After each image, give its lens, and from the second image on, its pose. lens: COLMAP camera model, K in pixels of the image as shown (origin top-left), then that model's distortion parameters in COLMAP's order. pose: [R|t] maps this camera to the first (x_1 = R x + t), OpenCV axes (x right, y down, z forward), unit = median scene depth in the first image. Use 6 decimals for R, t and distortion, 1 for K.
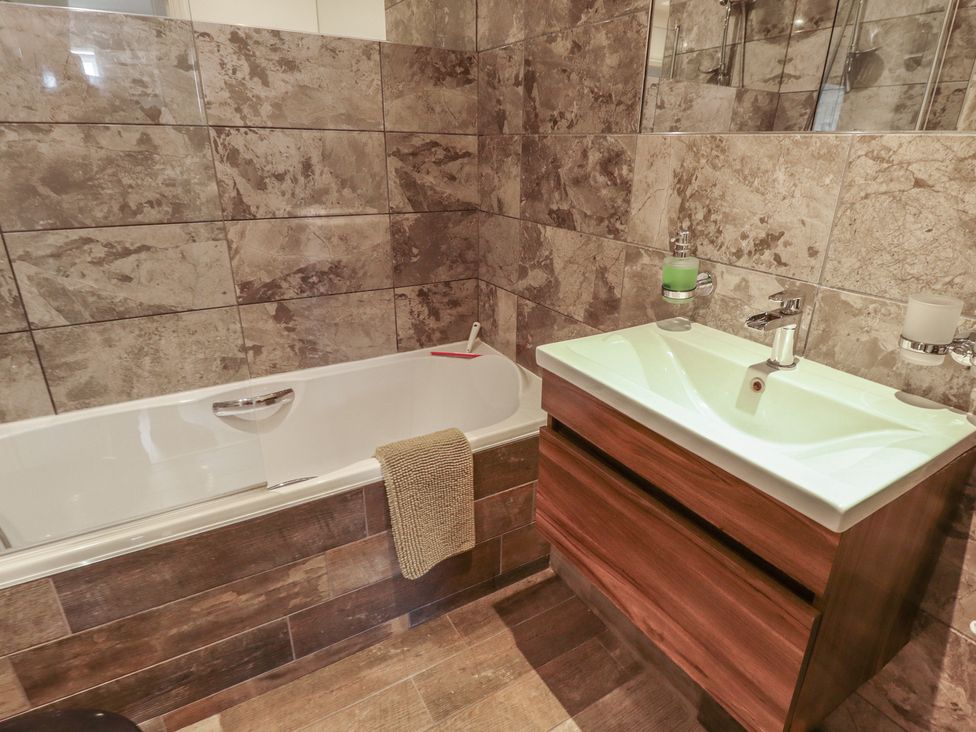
lens RADIAL K [[541.8, 0, 511.9], [0, 541.8, 360.3], [0, 0, 1]] dist [-0.000673, -0.011666]
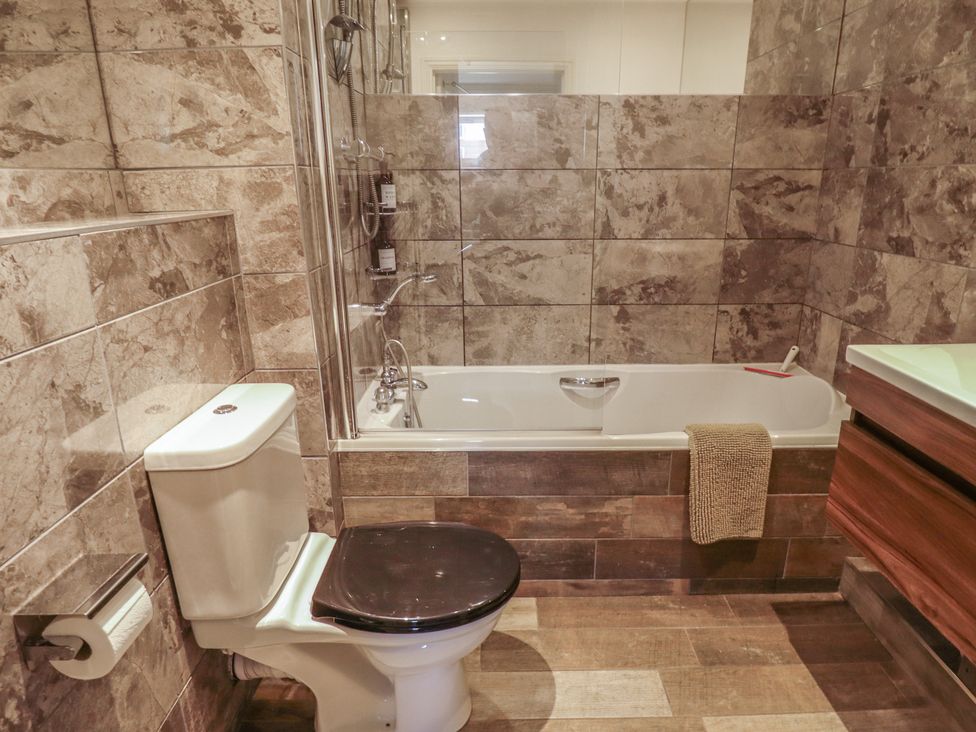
lens RADIAL K [[580.2, 0, 509.4], [0, 580.2, 356.9], [0, 0, 1]] dist [0.003701, -0.015540]
pose [[0.854408, 0.127485, -0.503720, 0.039306], [-0.172161, 0.984132, -0.042948, 0.125199], [0.490252, 0.123416, 0.862799, -0.294718]]
